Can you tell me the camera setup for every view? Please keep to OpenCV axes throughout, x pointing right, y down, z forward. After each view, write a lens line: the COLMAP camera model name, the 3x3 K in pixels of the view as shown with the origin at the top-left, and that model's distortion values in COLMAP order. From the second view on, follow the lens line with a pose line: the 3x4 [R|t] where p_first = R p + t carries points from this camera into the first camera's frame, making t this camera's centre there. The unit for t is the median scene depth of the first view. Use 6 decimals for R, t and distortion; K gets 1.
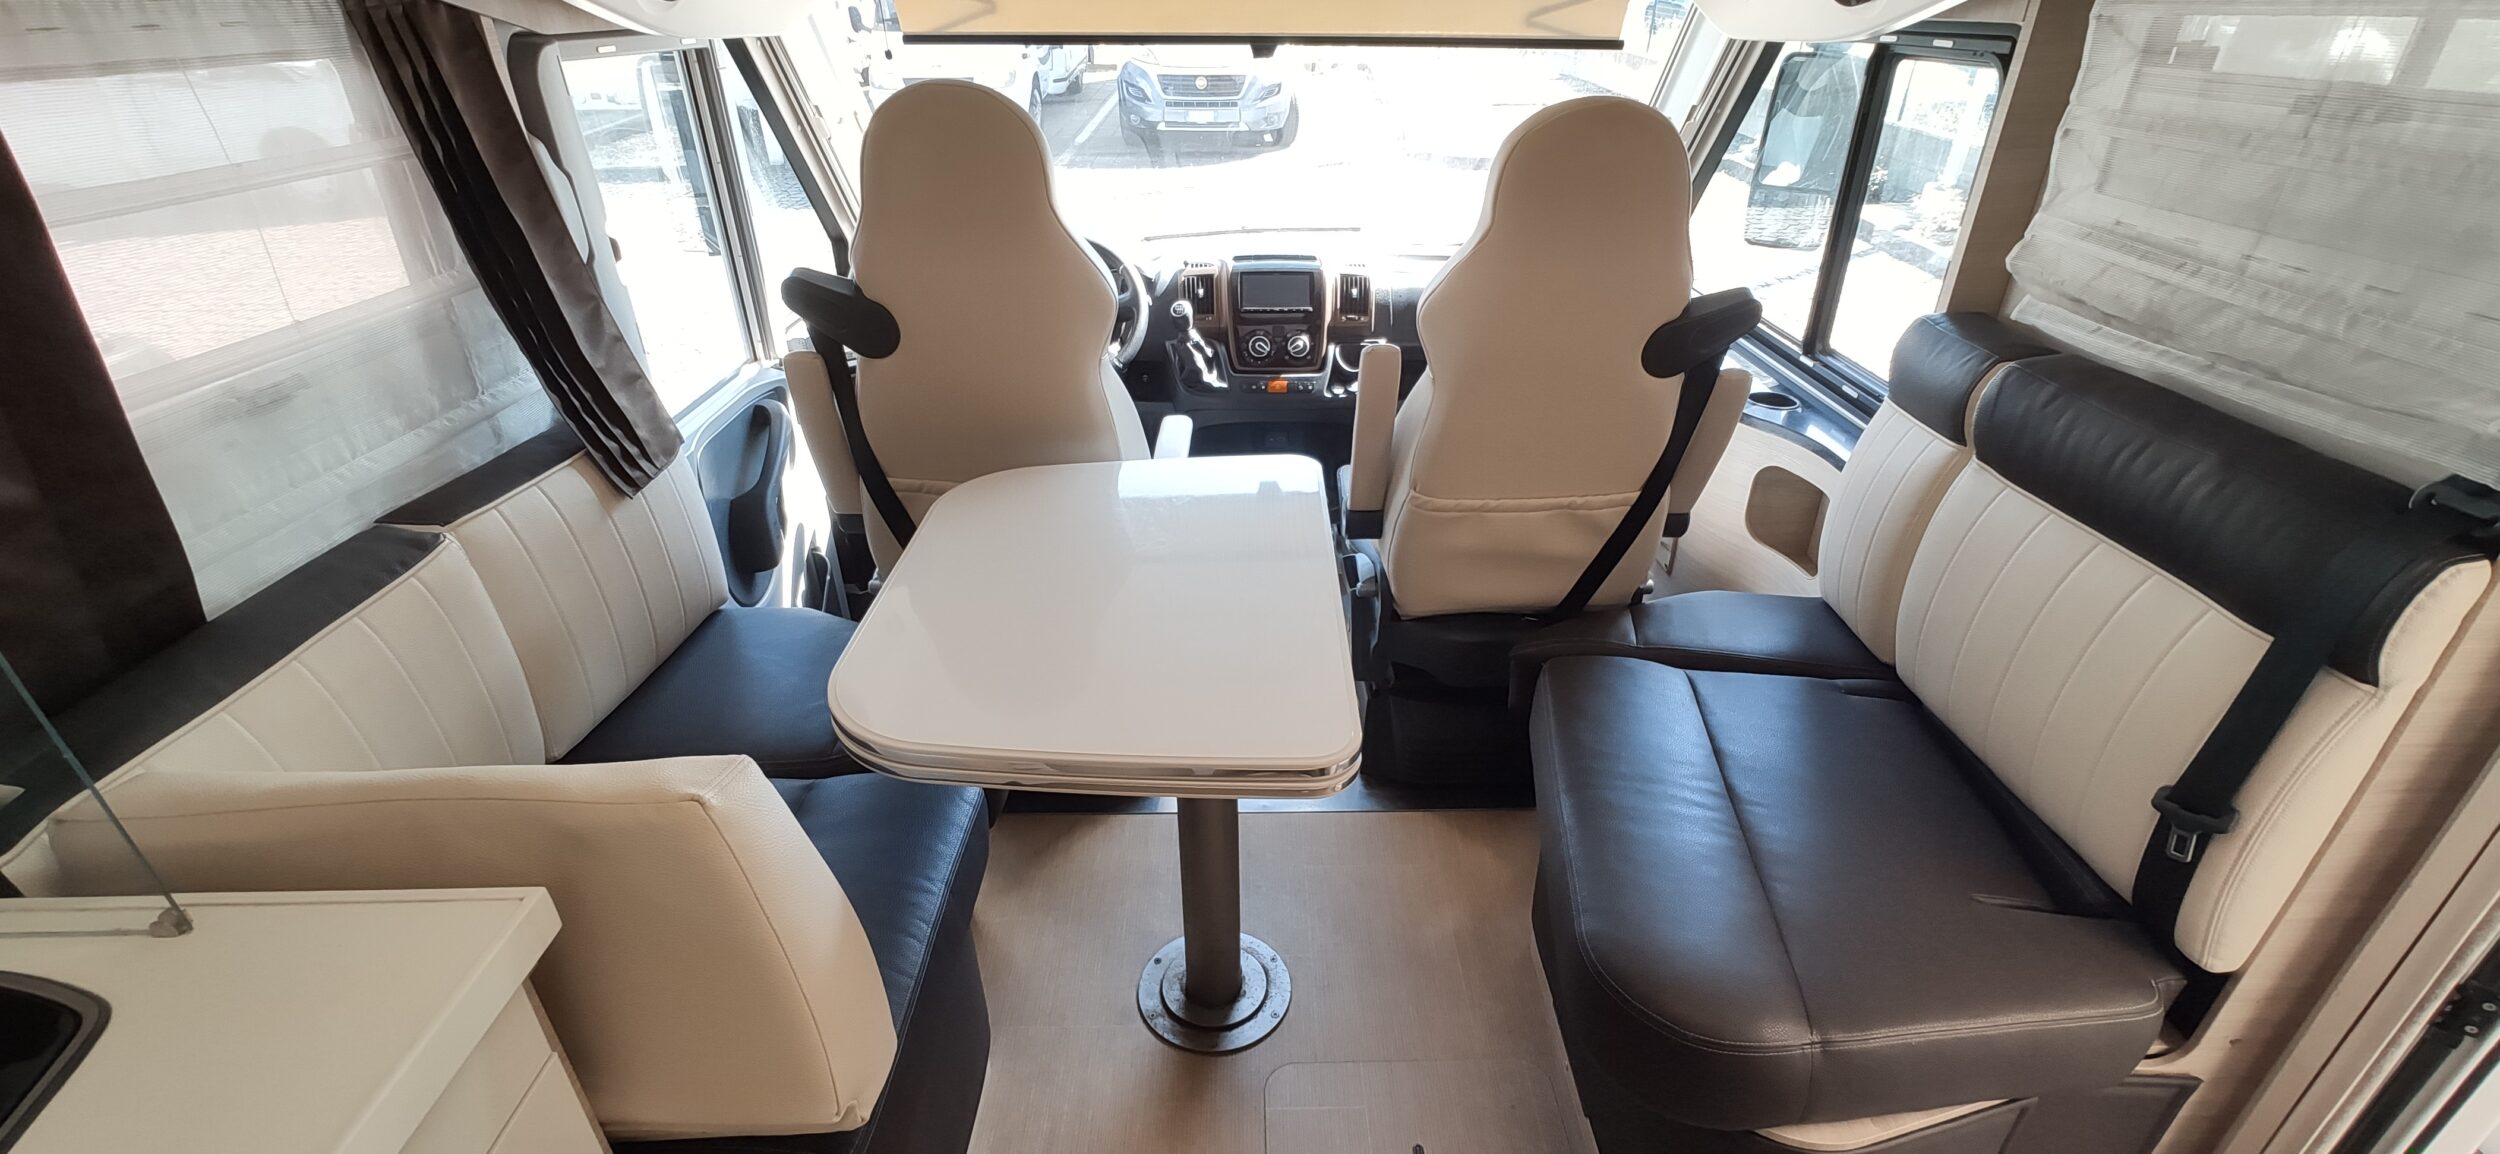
lens RADIAL K [[1083.2, 0, 1262.4], [0, 1083.2, 584.4], [0, 0, 1]] dist [-0.027534, 0.014734]
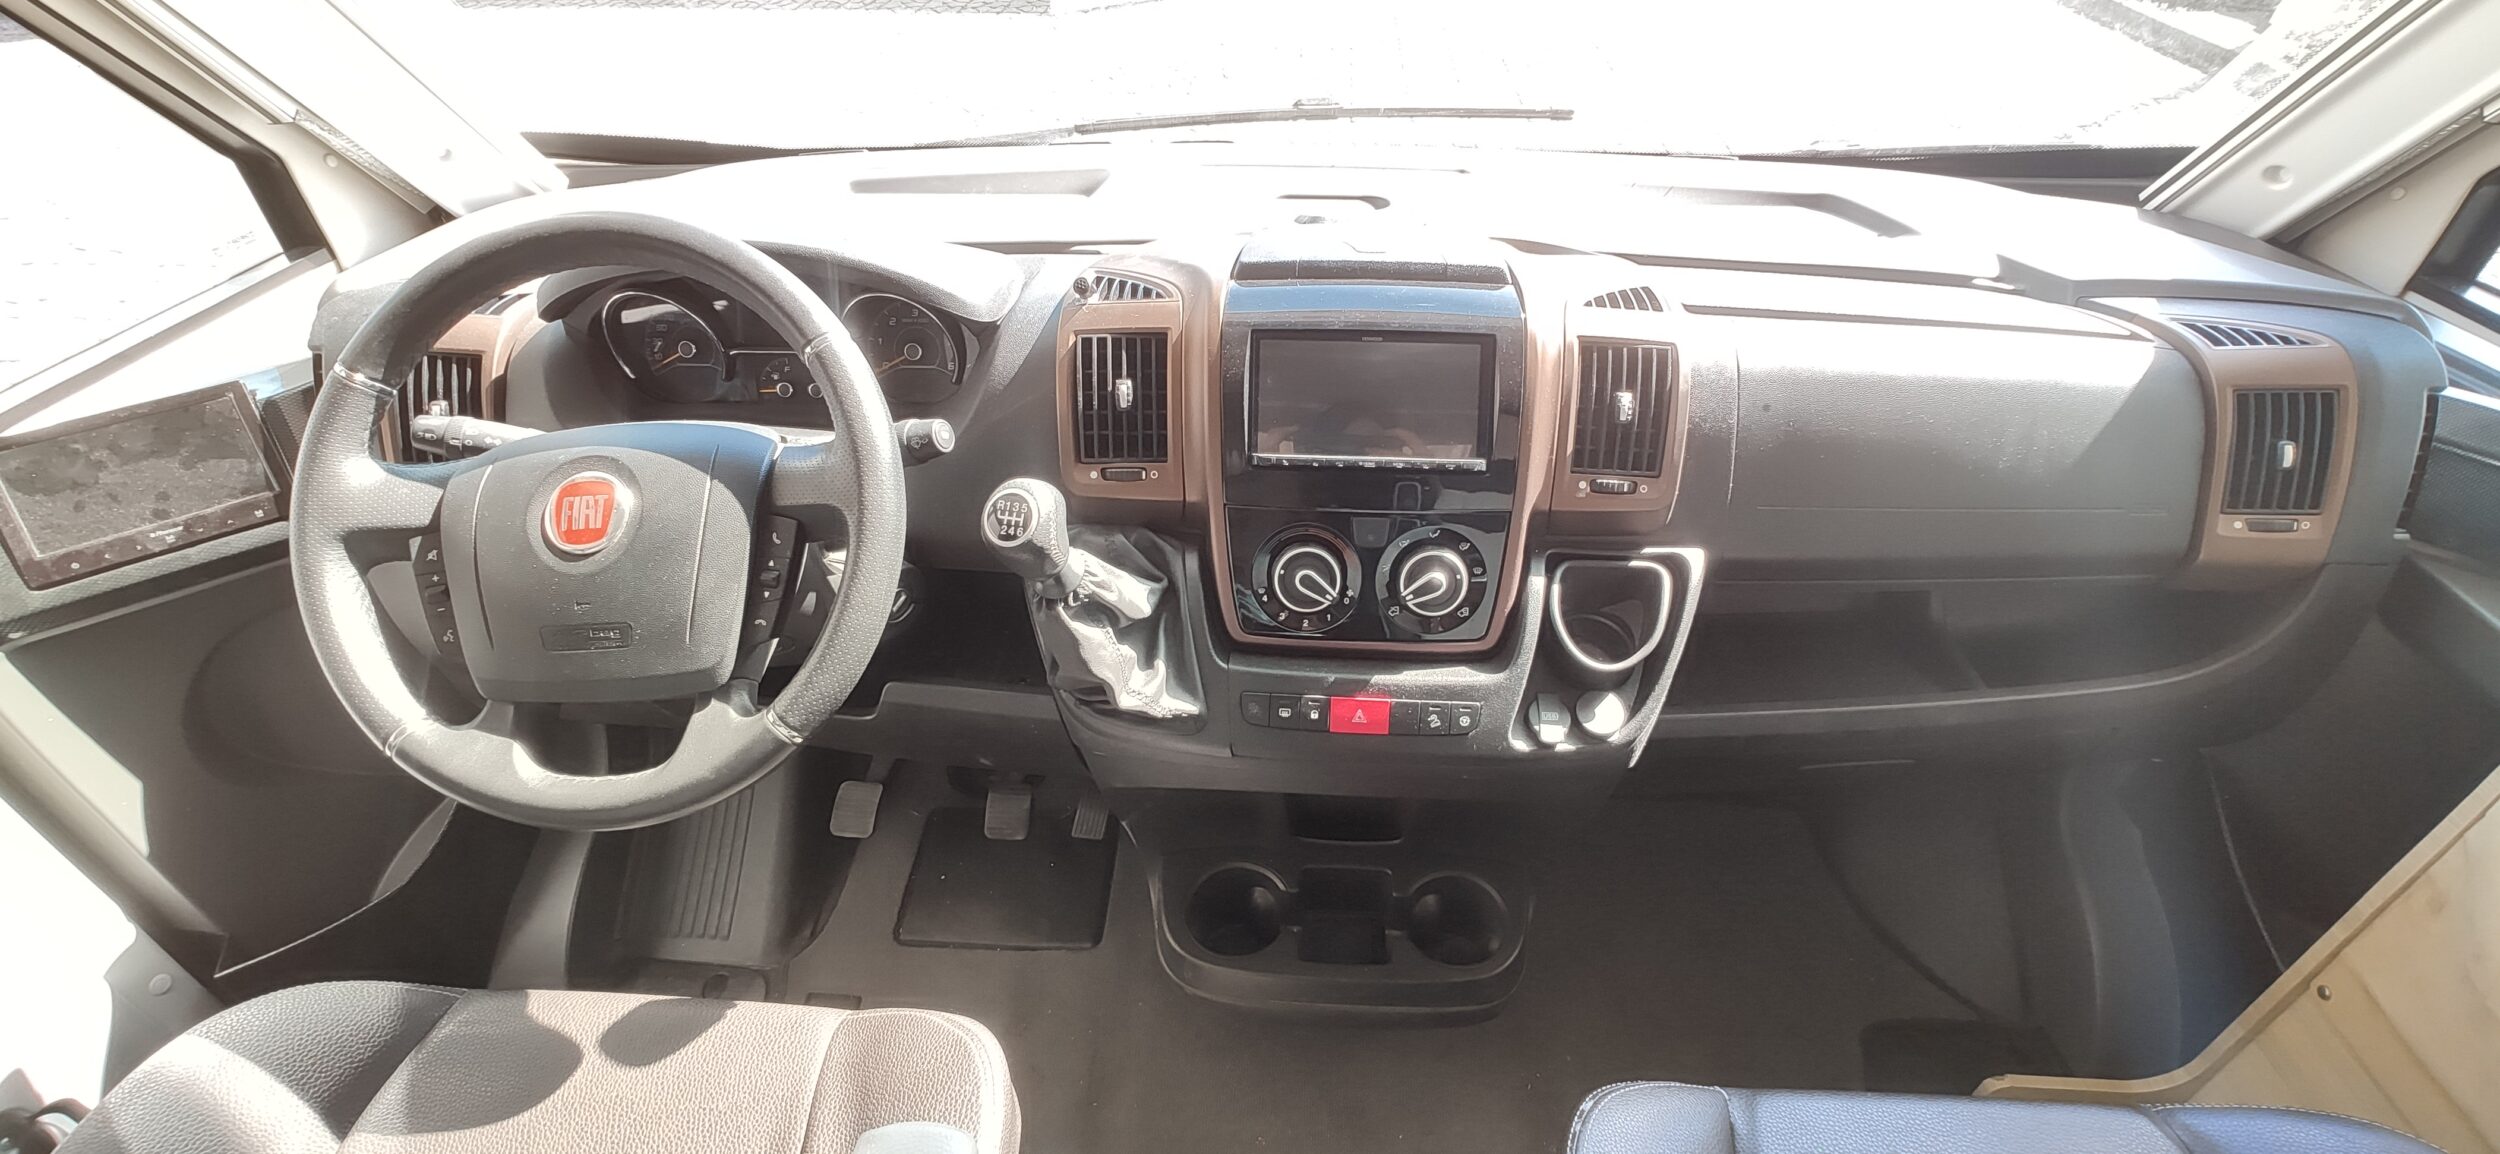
lens RADIAL K [[1083.2, 0, 1262.4], [0, 1083.2, 584.4], [0, 0, 1]] dist [-0.027534, 0.014734]
pose [[0.997286, 0.037923, -0.063100, 0.007199], [-0.027420, 0.986788, 0.159682, -0.438520], [0.068322, -0.157519, 0.985150, 1.131856]]
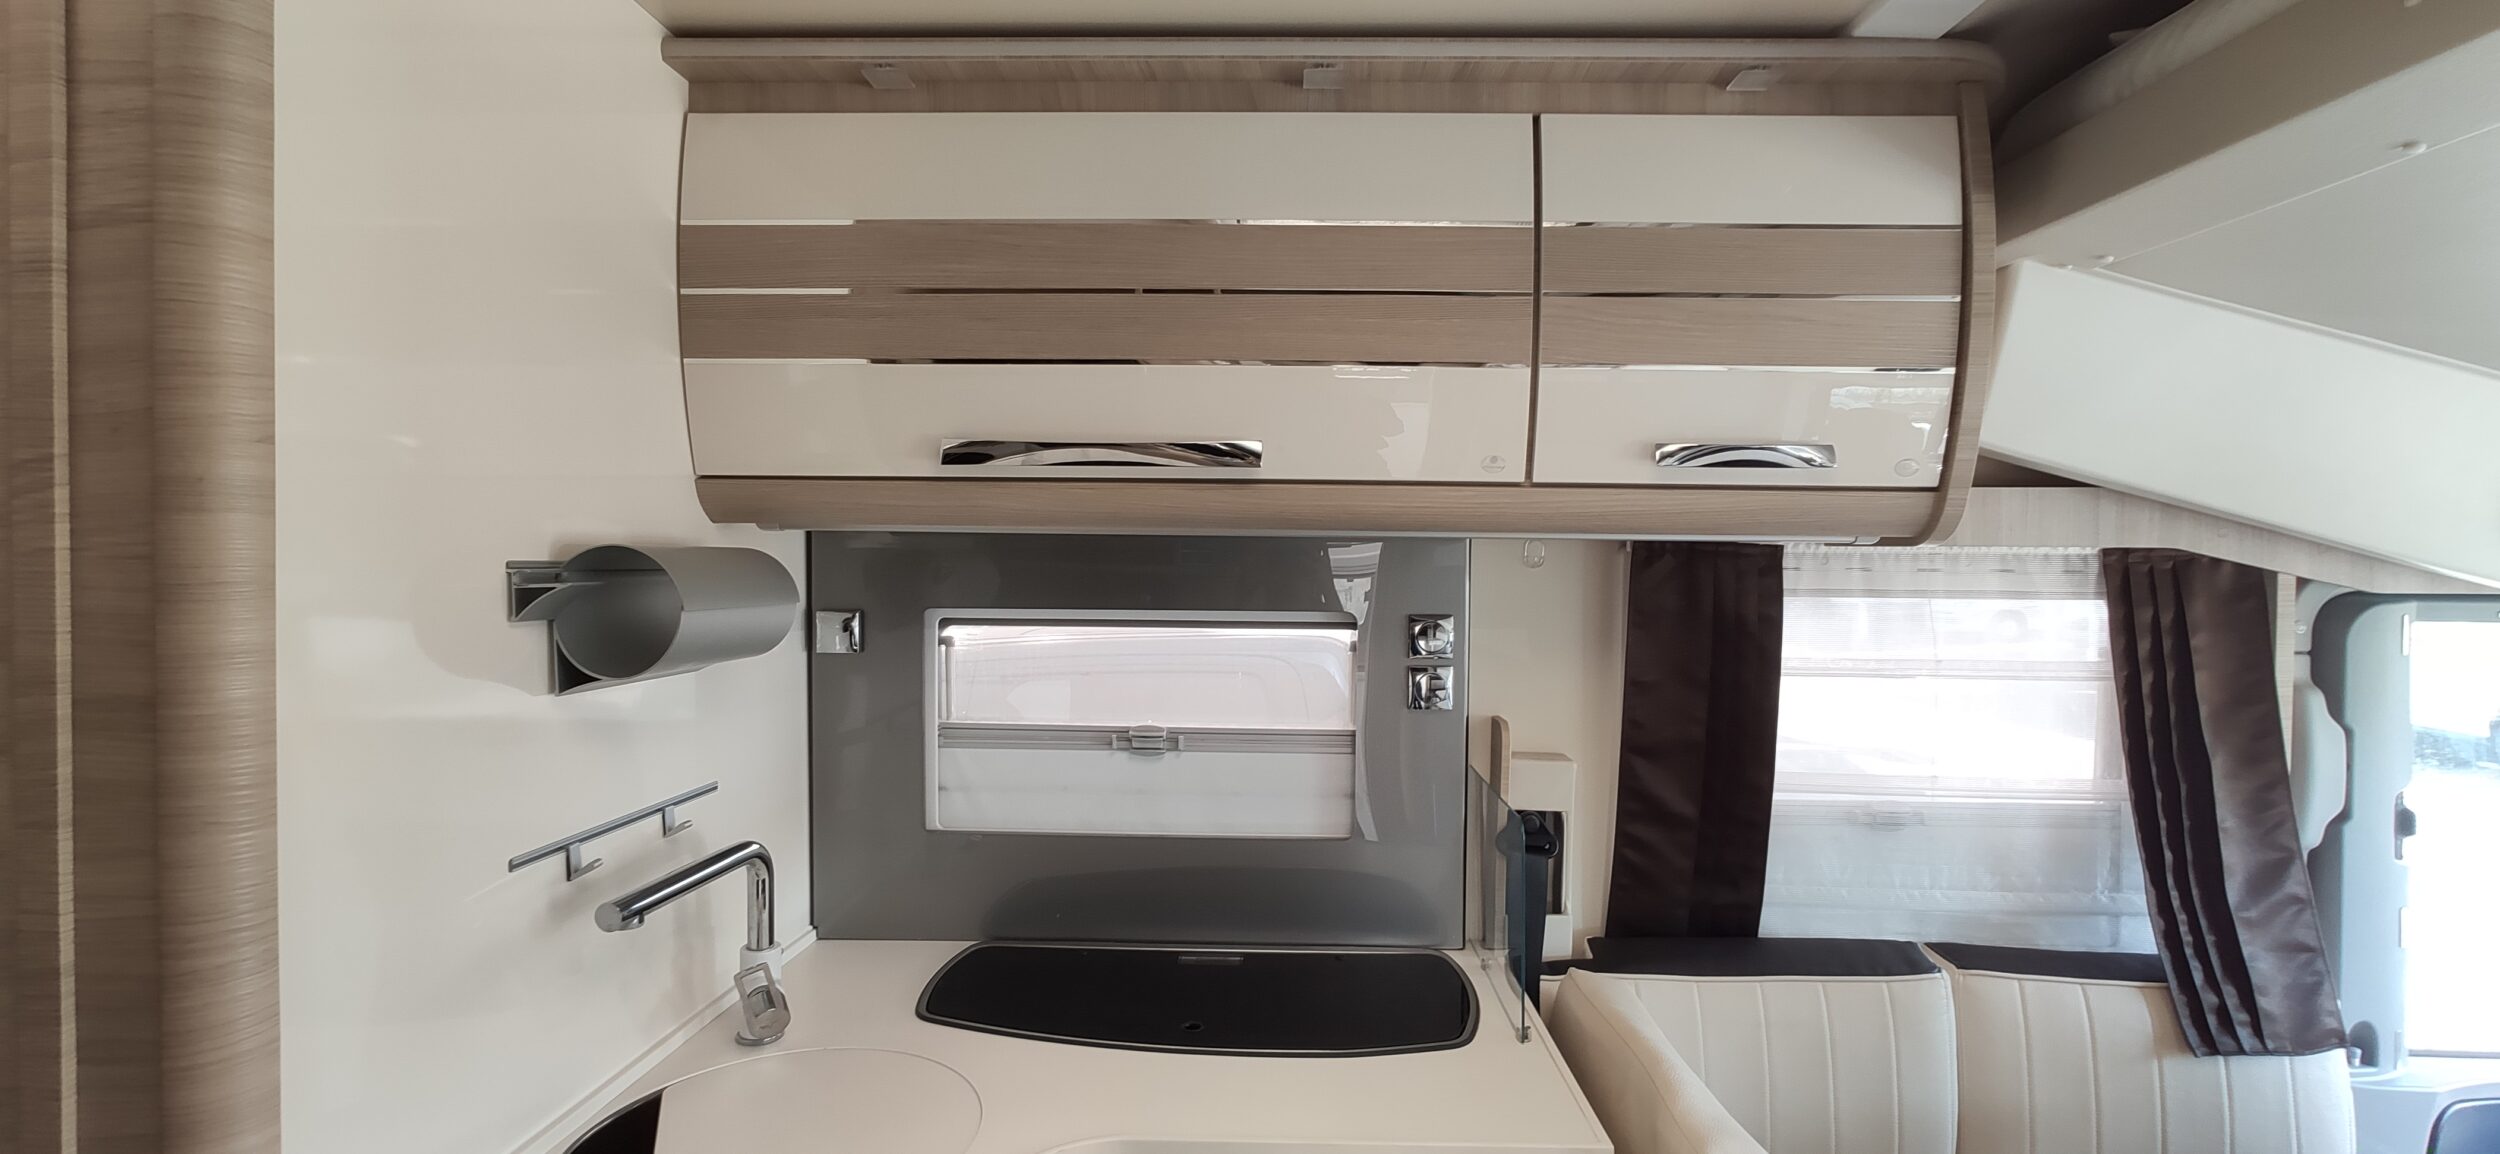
lens RADIAL K [[1083.2, 0, 1262.4], [0, 1083.2, 584.4], [0, 0, 1]] dist [-0.027534, 0.014734]
pose [[-0.039800, 0.020790, -0.998991, 0.289733], [-0.490334, 0.870721, 0.037655, -0.068968], [0.870625, 0.491338, -0.024460, 0.150264]]
